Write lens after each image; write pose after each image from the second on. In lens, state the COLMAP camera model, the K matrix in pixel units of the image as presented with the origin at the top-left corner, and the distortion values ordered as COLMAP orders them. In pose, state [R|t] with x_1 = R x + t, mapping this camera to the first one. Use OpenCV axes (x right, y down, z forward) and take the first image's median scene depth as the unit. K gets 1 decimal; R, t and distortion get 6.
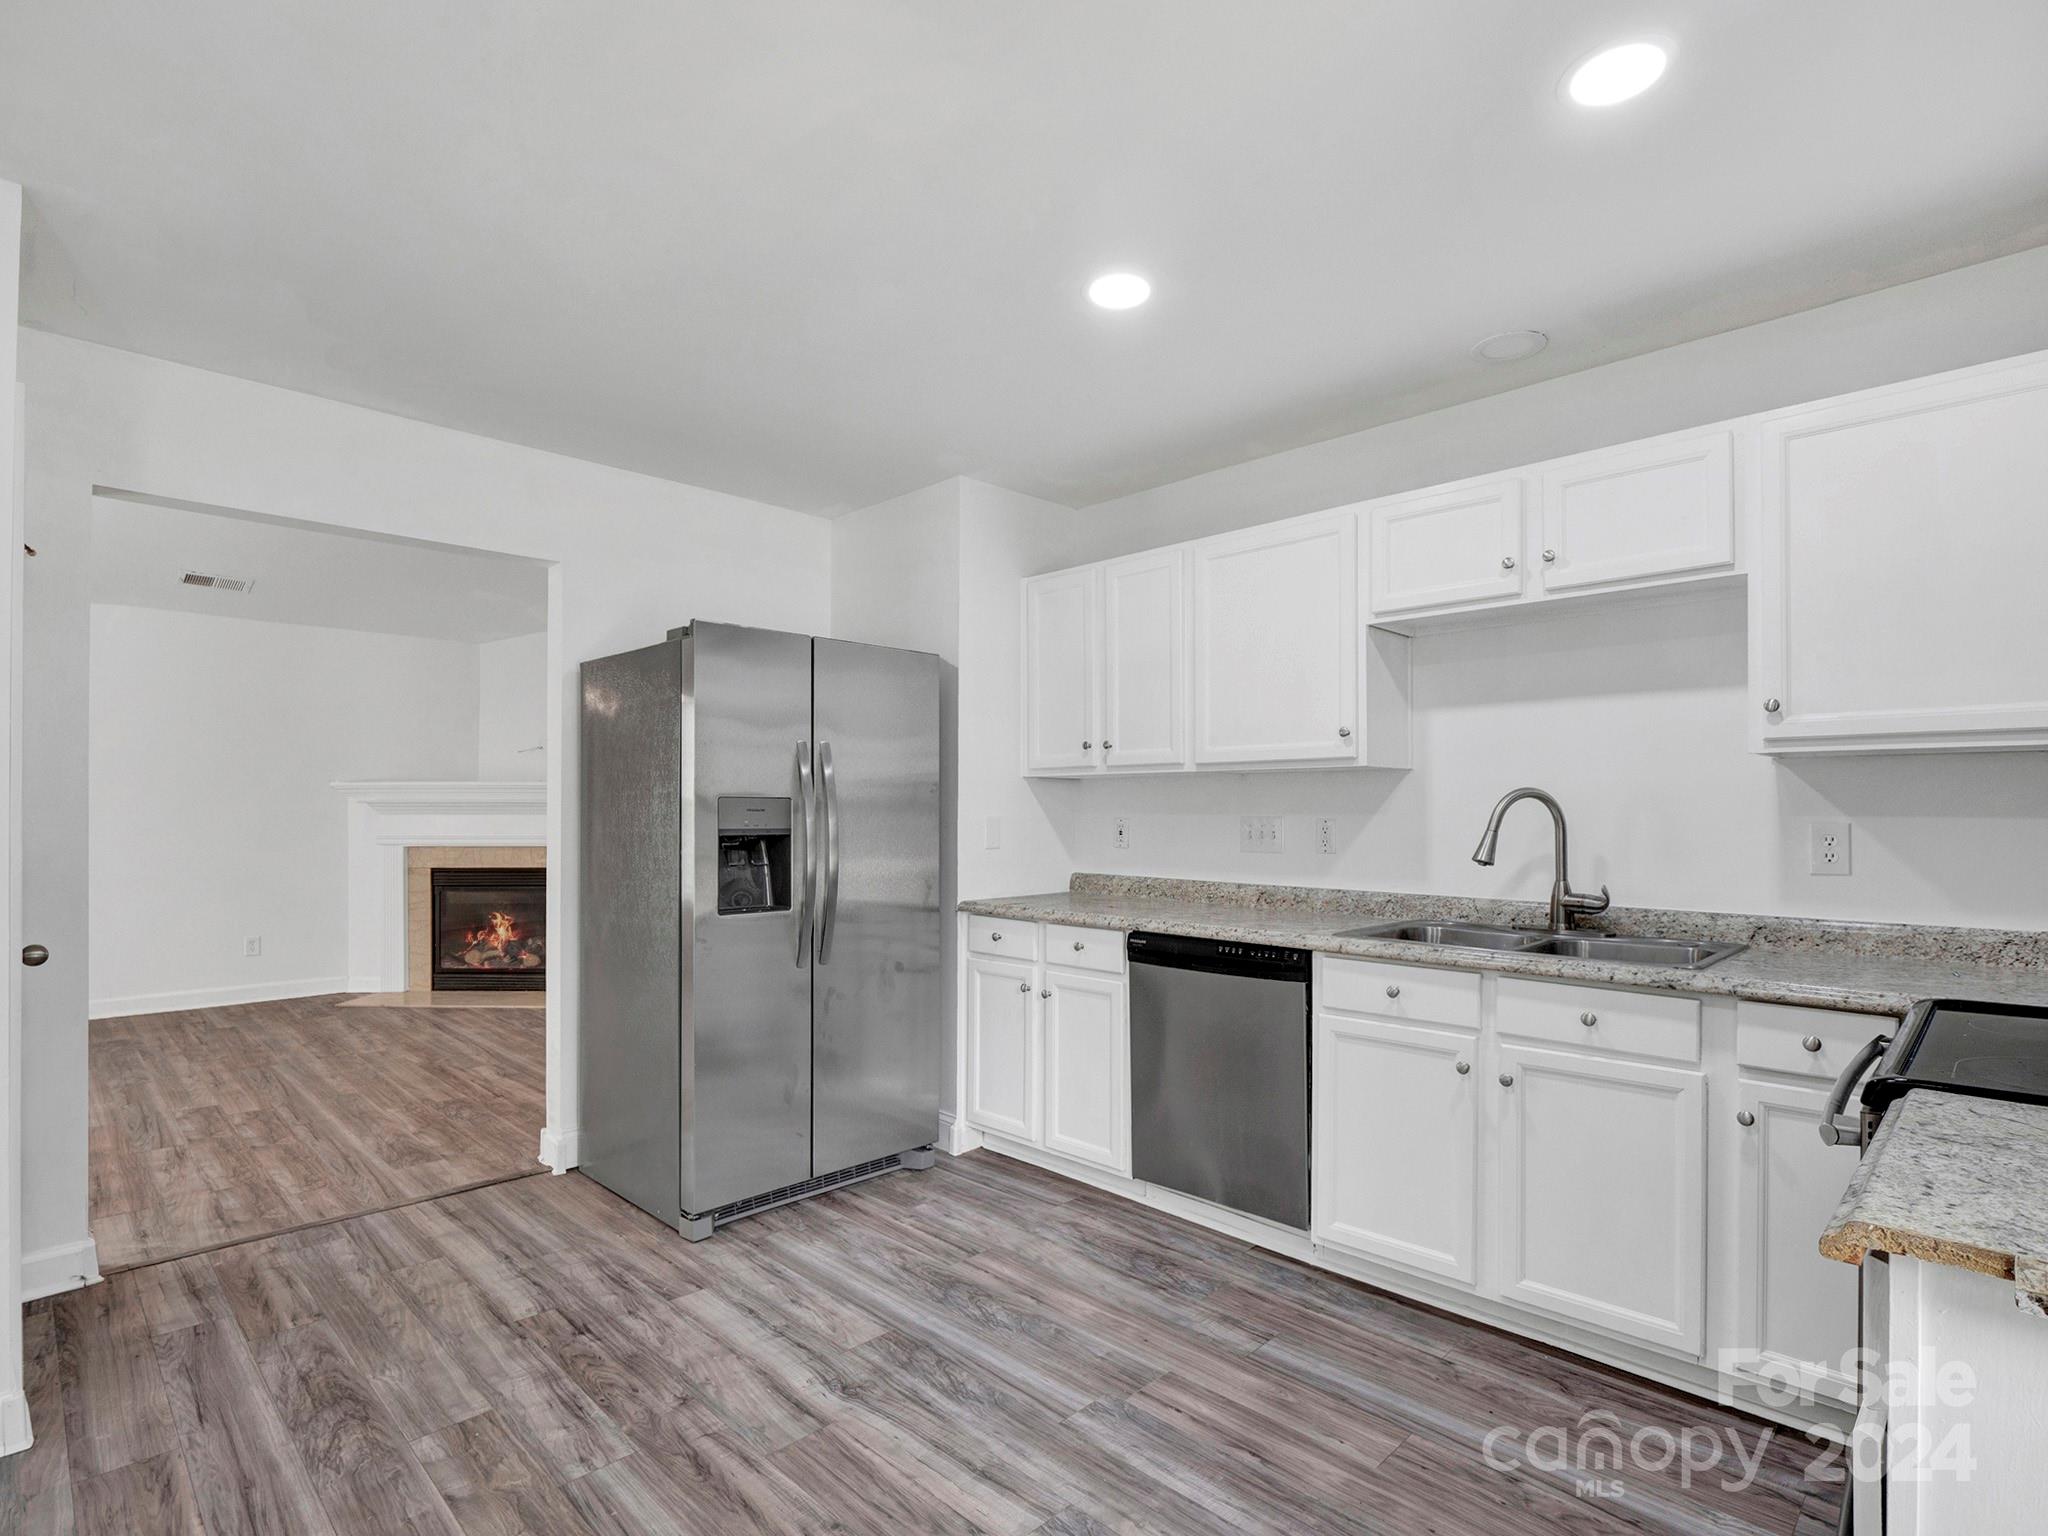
lens RADIAL K [[1025.5, 0, 1020.0], [0, 1025.5, 811.6], [0, 0, 1]] dist [-0.014712, -0.000731]
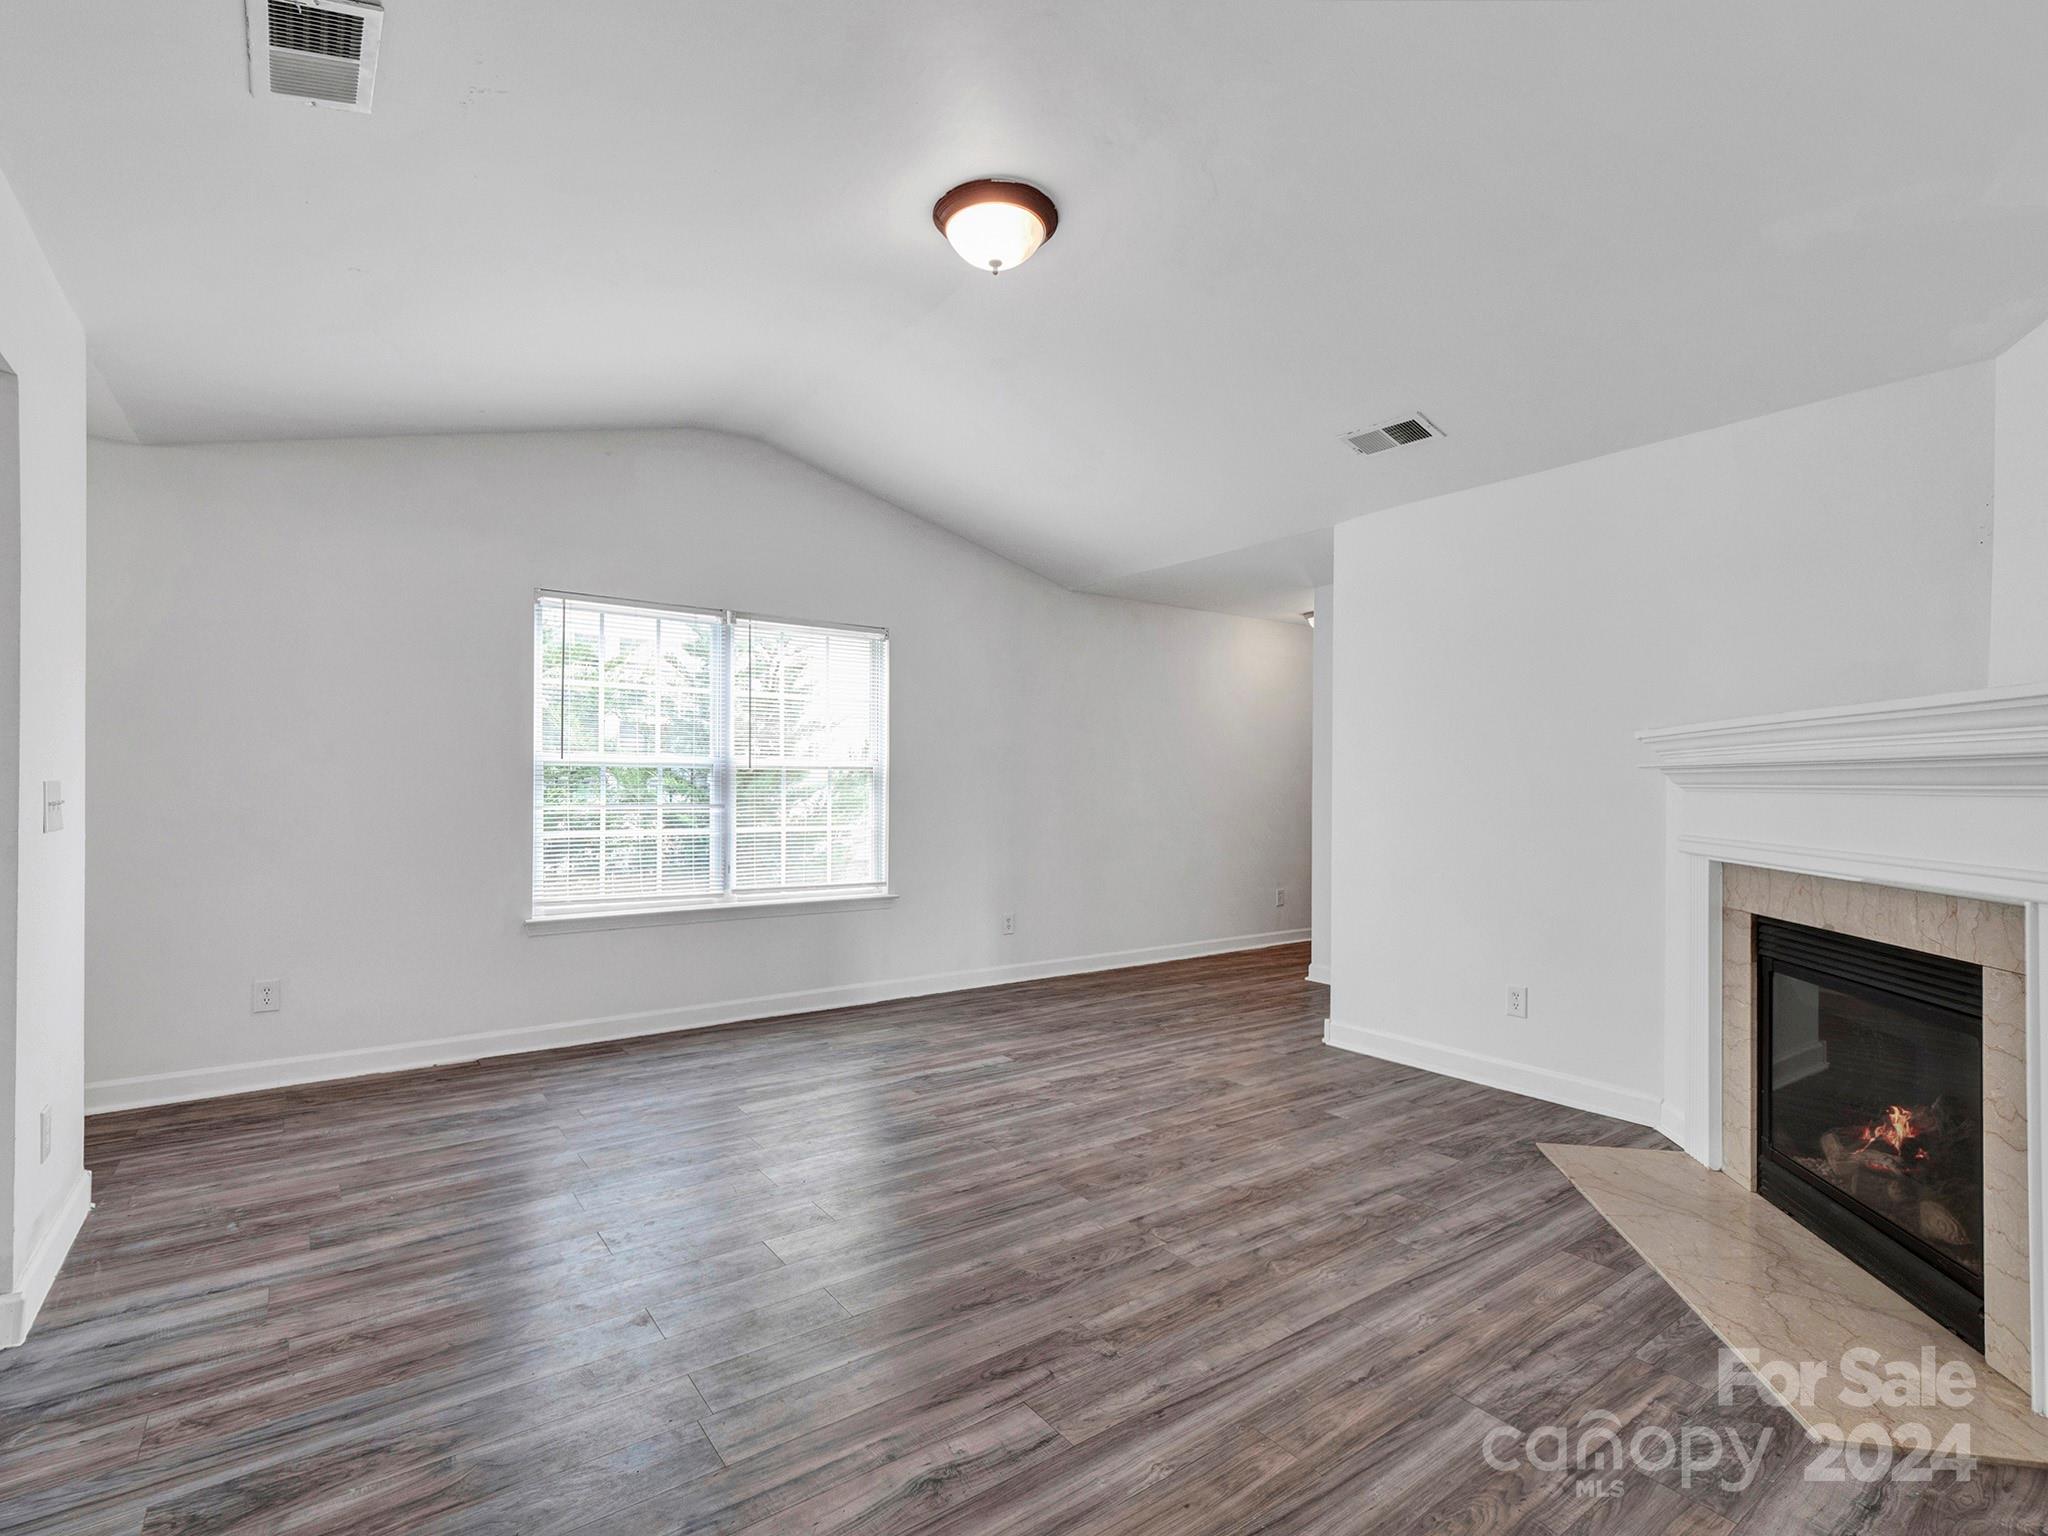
lens RADIAL K [[997.0, 0, 1038.8], [0, 997.0, 805.6], [0, 0, 1]] dist [0.020710, -0.012368]
pose [[-0.141414, 0.020912, -0.989730, -0.243934], [-0.006970, 0.999731, 0.022119, 0.001849], [0.989926, 0.010026, -0.141230, 1.806096]]
